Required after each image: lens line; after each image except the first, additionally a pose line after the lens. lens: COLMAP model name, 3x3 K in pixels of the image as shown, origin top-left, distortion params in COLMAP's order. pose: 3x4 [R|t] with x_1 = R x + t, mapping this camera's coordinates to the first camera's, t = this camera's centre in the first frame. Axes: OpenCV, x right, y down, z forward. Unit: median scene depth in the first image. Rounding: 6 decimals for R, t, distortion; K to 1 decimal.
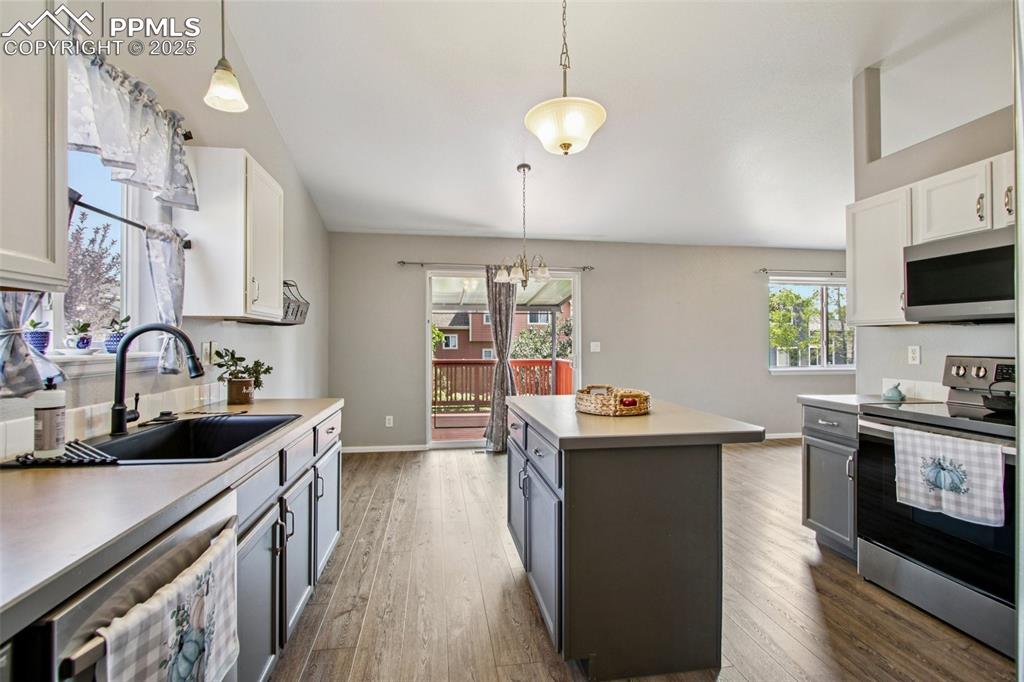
lens RADIAL K [[474.2, 0, 514.3], [0, 474.2, 339.8], [0, 0, 1]] dist [-0.001023, -0.000067]
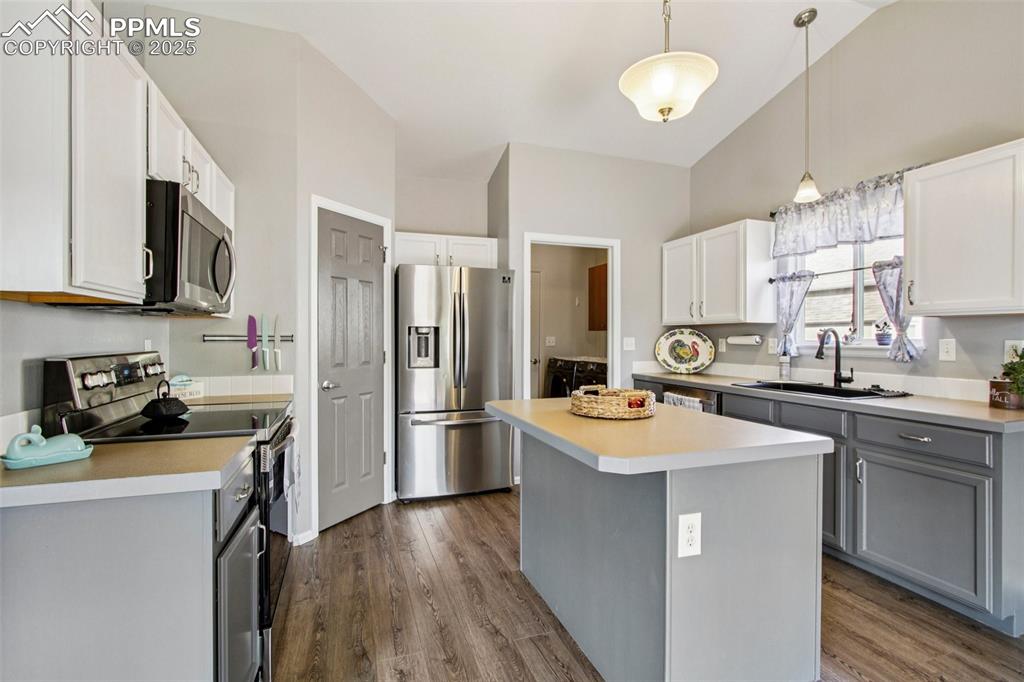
lens RADIAL K [[474.2, 0, 514.3], [0, 474.2, 339.8], [0, 0, 1]] dist [-0.001023, -0.000067]
pose [[-0.983909, -0.003939, -0.178626, 0.670555], [-0.003830, 0.999992, -0.000959, 0.011667], [0.178628, -0.000260, -0.983917, 2.270365]]
